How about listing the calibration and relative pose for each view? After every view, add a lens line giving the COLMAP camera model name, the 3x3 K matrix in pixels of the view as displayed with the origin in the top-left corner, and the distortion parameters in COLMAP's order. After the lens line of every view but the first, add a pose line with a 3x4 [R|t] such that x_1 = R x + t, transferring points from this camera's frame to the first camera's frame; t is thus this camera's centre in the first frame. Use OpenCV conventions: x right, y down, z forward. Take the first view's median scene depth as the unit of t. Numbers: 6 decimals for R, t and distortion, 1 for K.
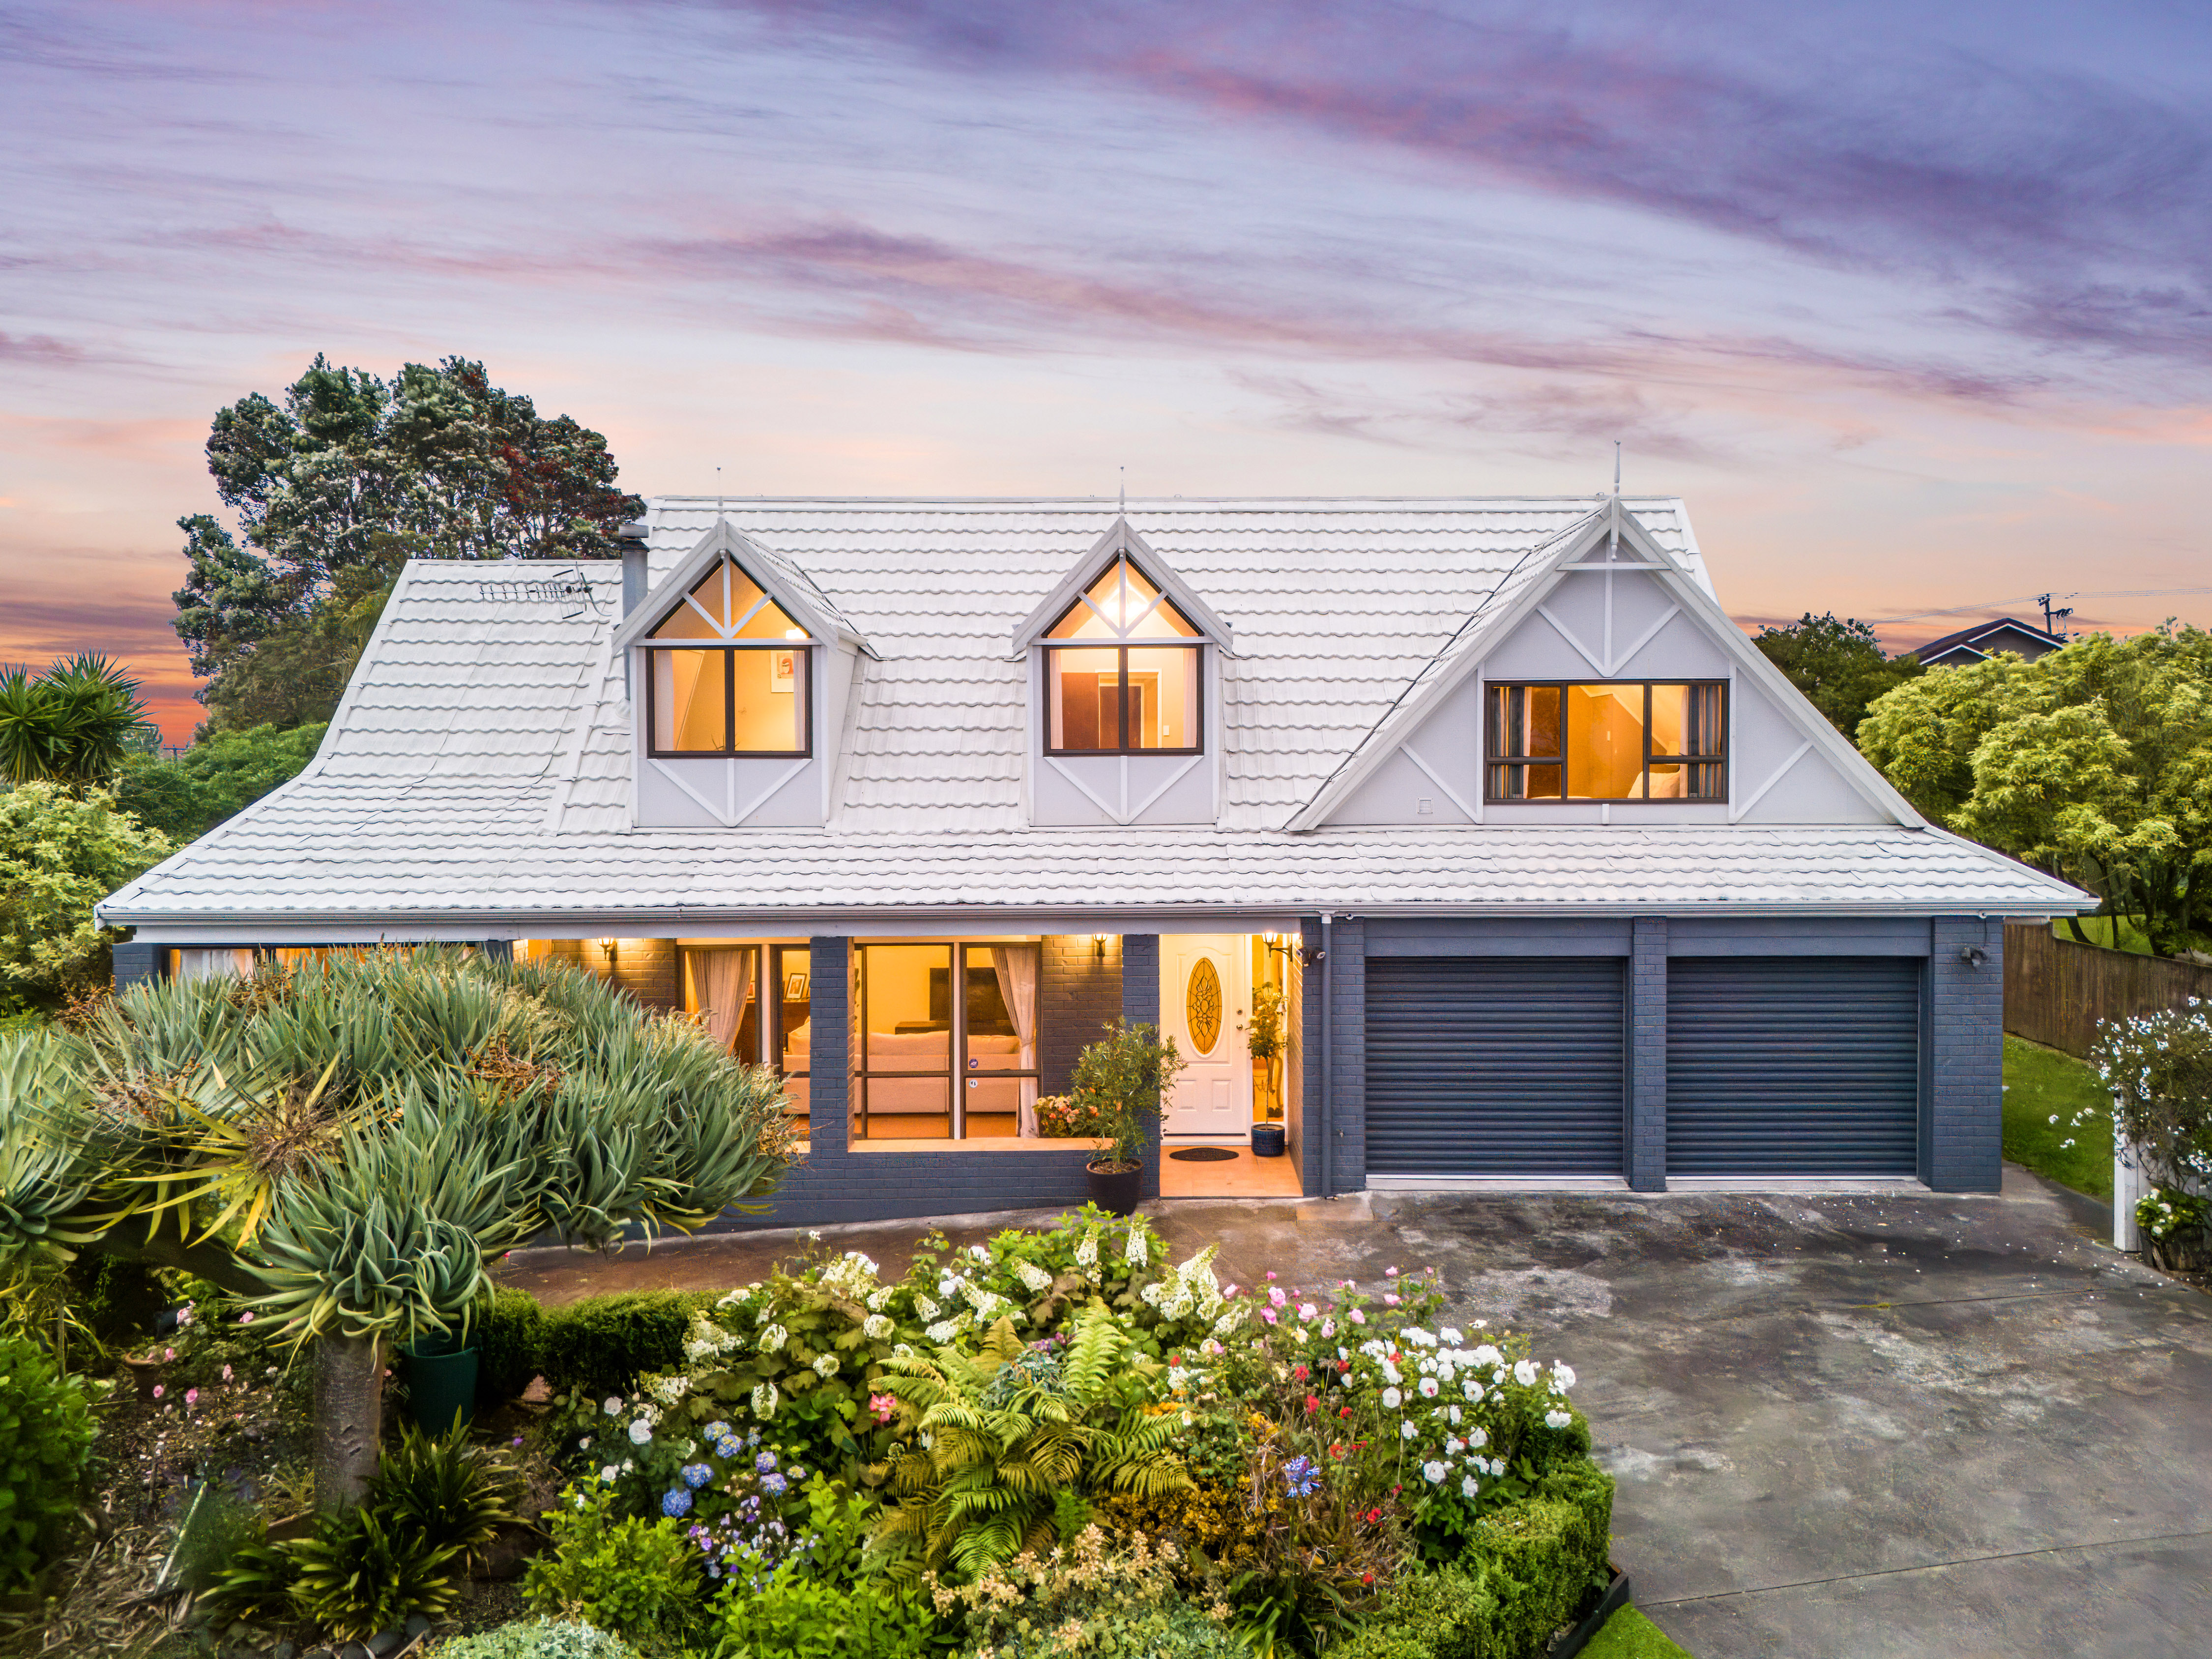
lens RADIAL K [[1681.7, 0, 1253.7], [0, 1681.7, 761.0], [0, 0, 1]] dist [0.028016, -0.028636]
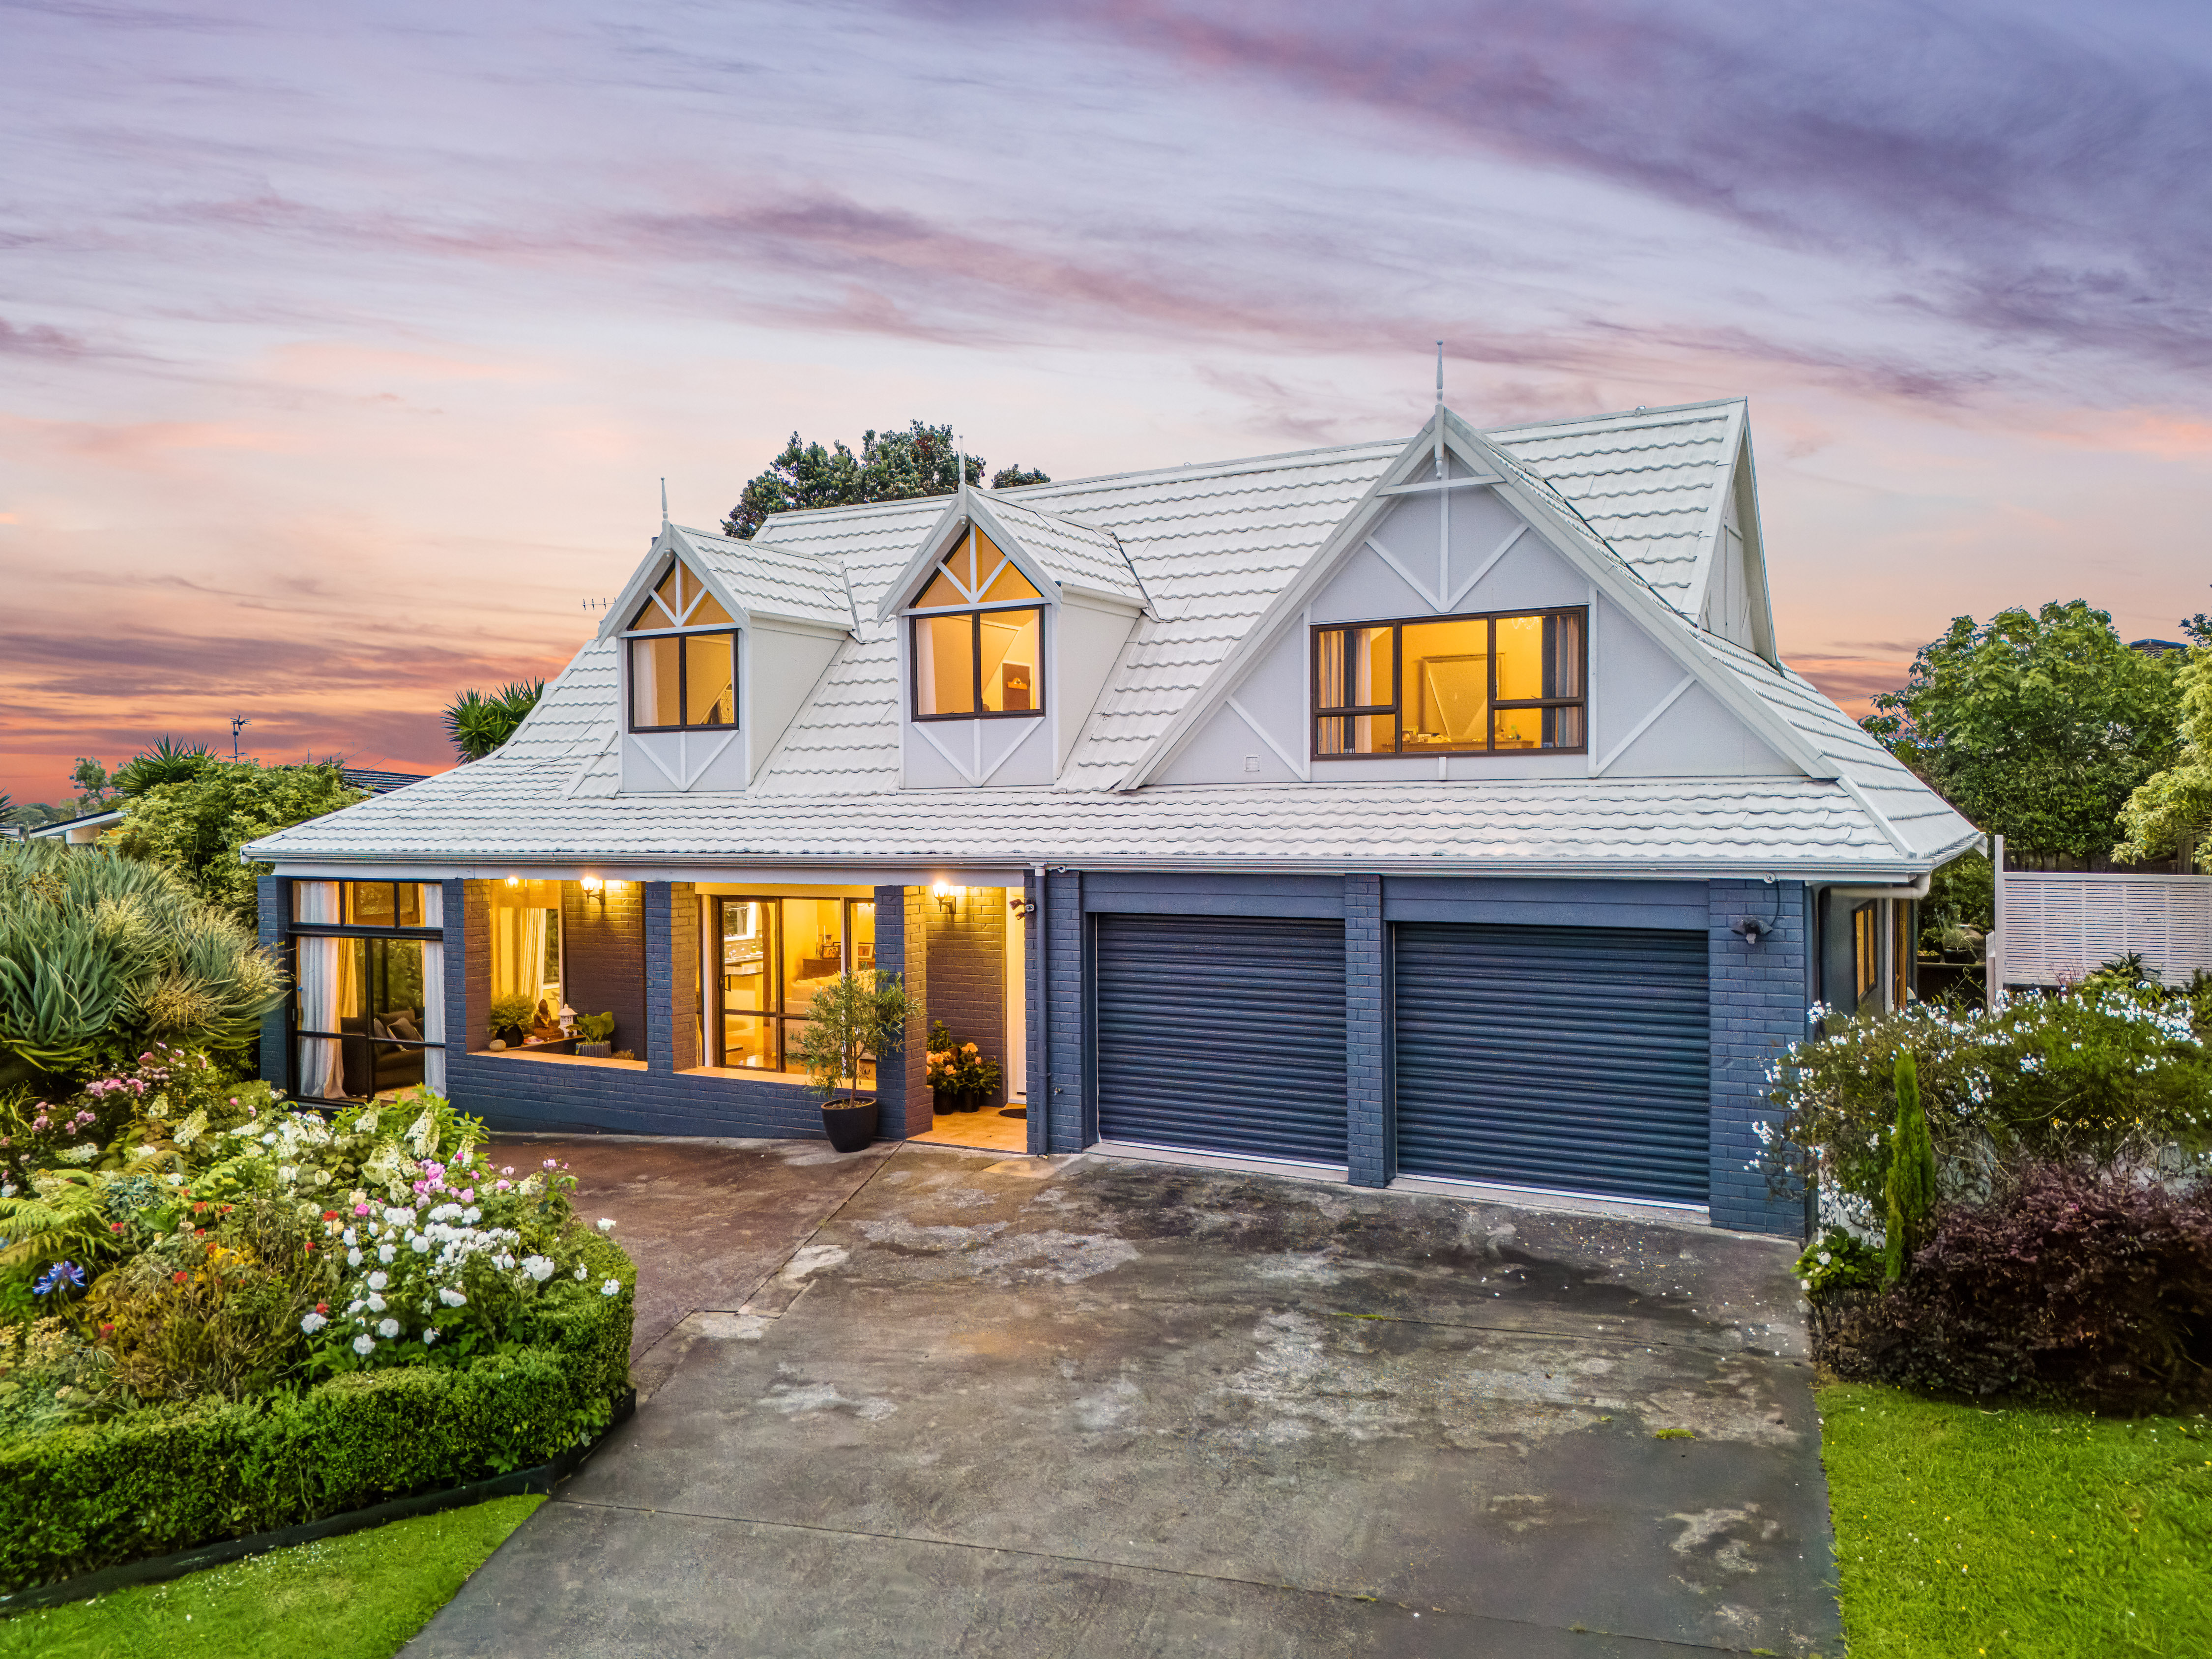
lens RADIAL K [[1681.7, 0, 1122.1], [0, 1681.7, 818.3], [0, 0, 1]] dist [0.028016, -0.028636]
pose [[0.862285, -0.002859, -0.506415, 0.561536], [0.008882, 0.999916, 0.009477, 0.052393], [0.506345, -0.012670, 0.862238, 0.175604]]
